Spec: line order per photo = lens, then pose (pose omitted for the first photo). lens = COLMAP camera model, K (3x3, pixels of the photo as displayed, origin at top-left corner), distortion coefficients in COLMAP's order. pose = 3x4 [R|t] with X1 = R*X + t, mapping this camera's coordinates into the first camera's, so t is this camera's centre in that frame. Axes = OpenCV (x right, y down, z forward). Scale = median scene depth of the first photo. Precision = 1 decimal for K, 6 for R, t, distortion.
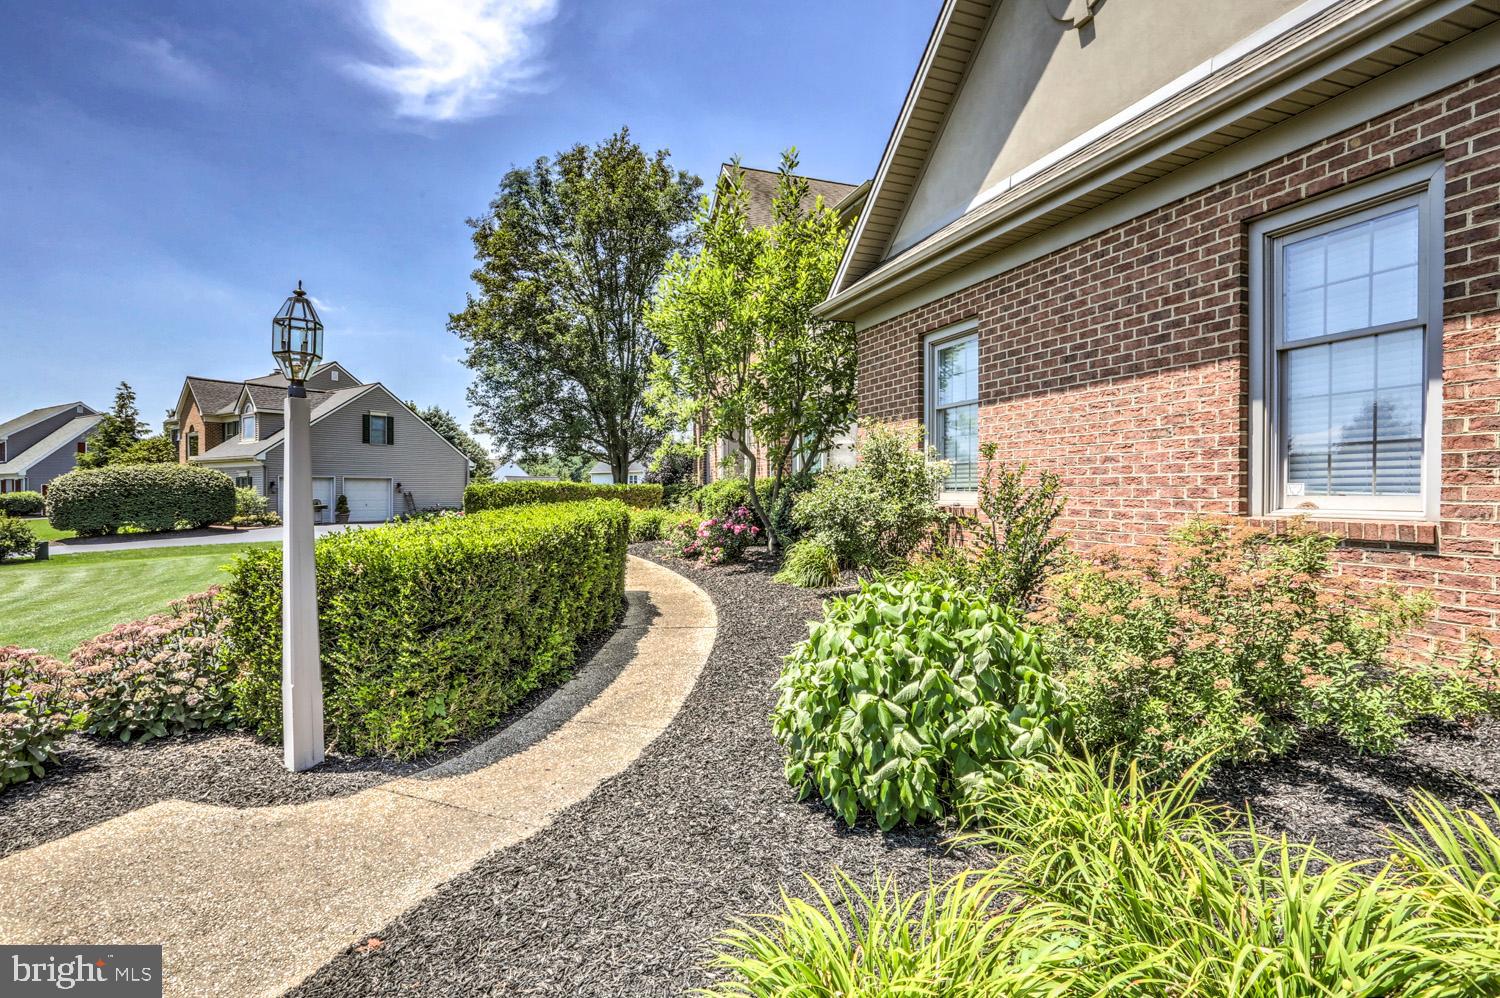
lens RADIAL K [[734.4, 0, 748.8], [0, 734.4, 497.7], [0, 0, 1]] dist [-0.053086, 0.006345]
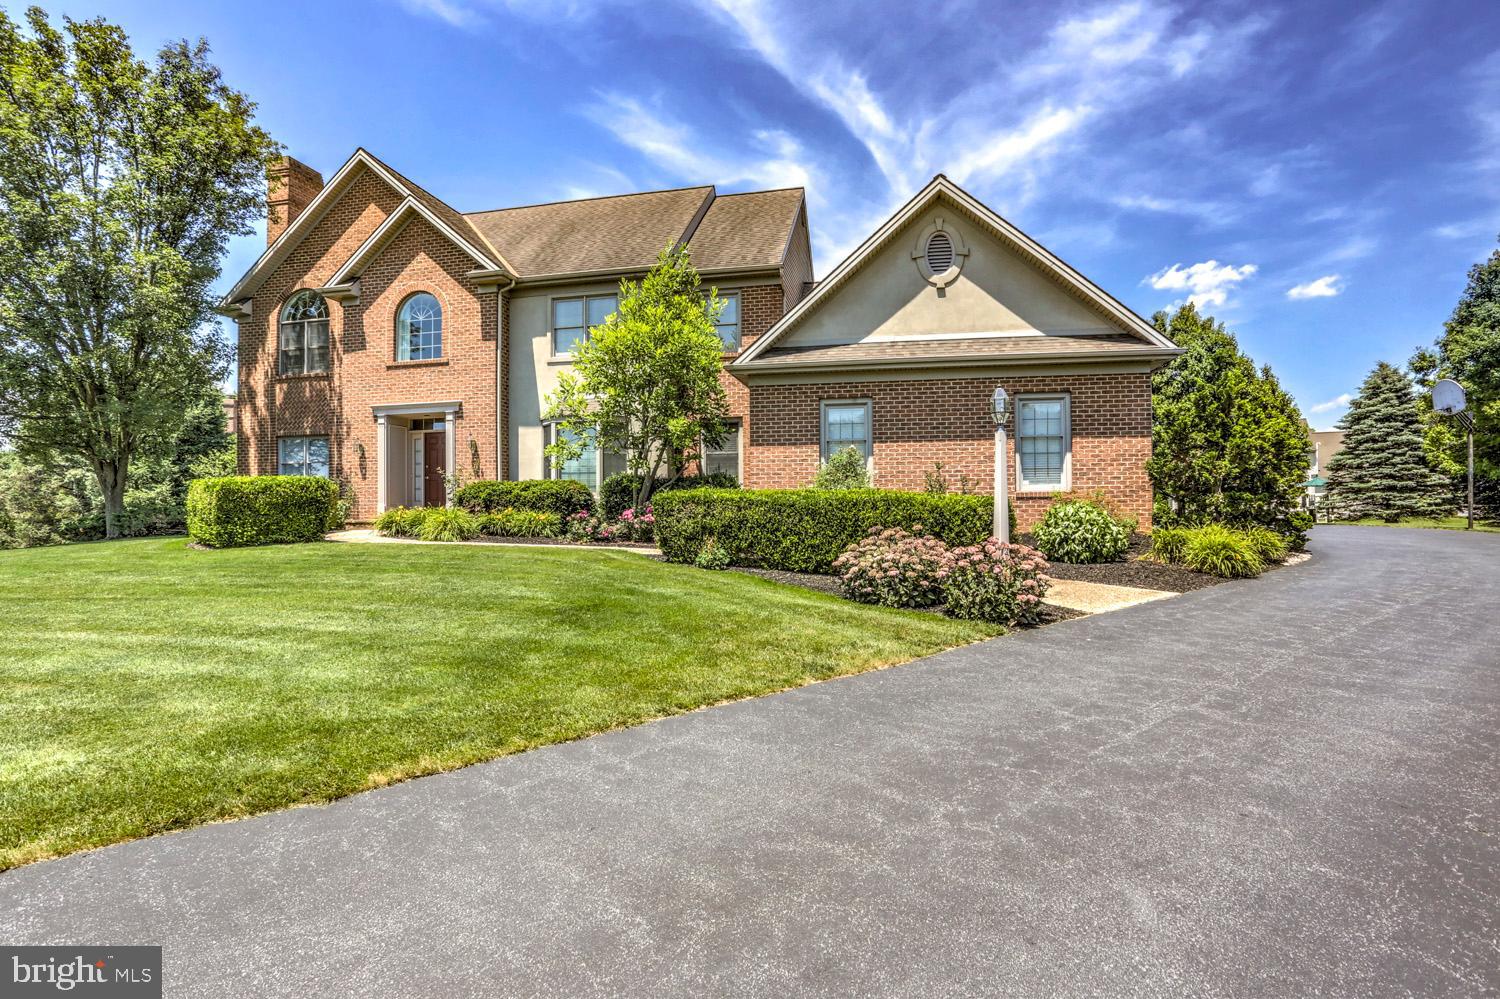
lens RADIAL K [[734.4, 0, 746.5], [0, 734.4, 501.4], [0, 0, 1]] dist [-0.053086, 0.006345]
pose [[0.499093, -0.013675, 0.866441, -1.997830], [0.022006, 0.999753, 0.003103, 0.028380], [-0.866269, 0.017518, 0.499271, 0.353346]]
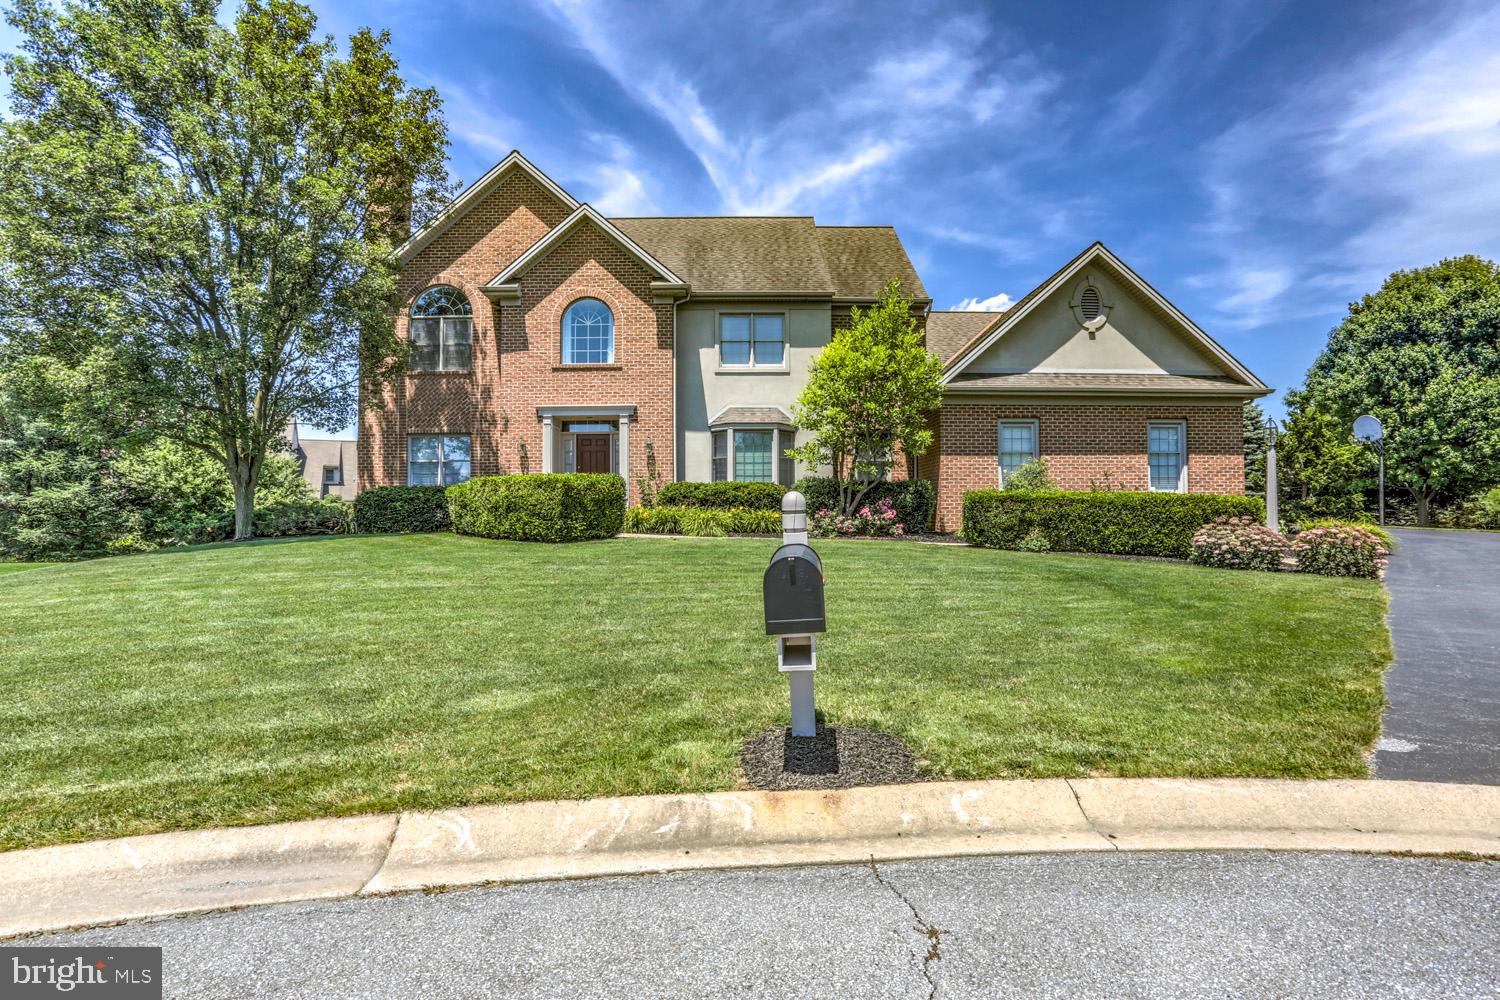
lens RADIAL K [[734.4, 0, 747.3], [0, 734.4, 499.6], [0, 0, 1]] dist [-0.053086, 0.006345]
pose [[0.295243, 0.000549, 0.955422, -2.876937], [0.016075, 0.999855, -0.005542, 0.030371], [-0.955287, 0.016995, 0.295192, 1.500600]]
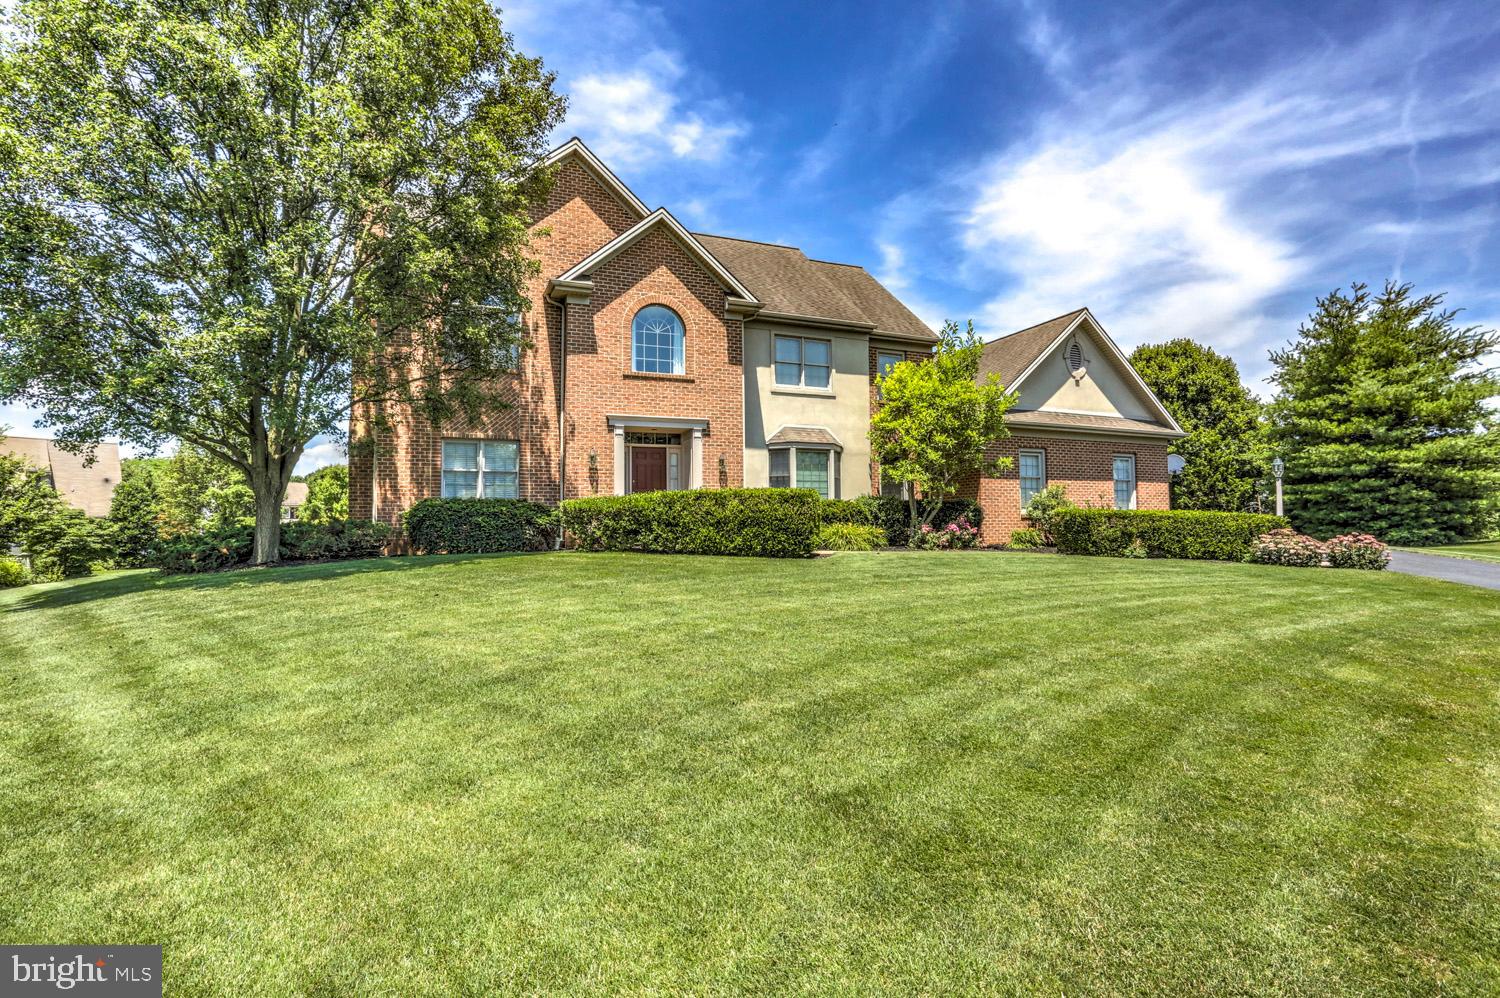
lens RADIAL K [[734.4, 0, 754.5], [0, 734.4, 498.1], [0, 0, 1]] dist [-0.053086, 0.006345]
pose [[-0.086503, 0.029457, 0.995816, -3.099926], [0.014103, 0.999499, -0.028341, 0.020796], [-0.996152, 0.011592, -0.086875, 2.995560]]
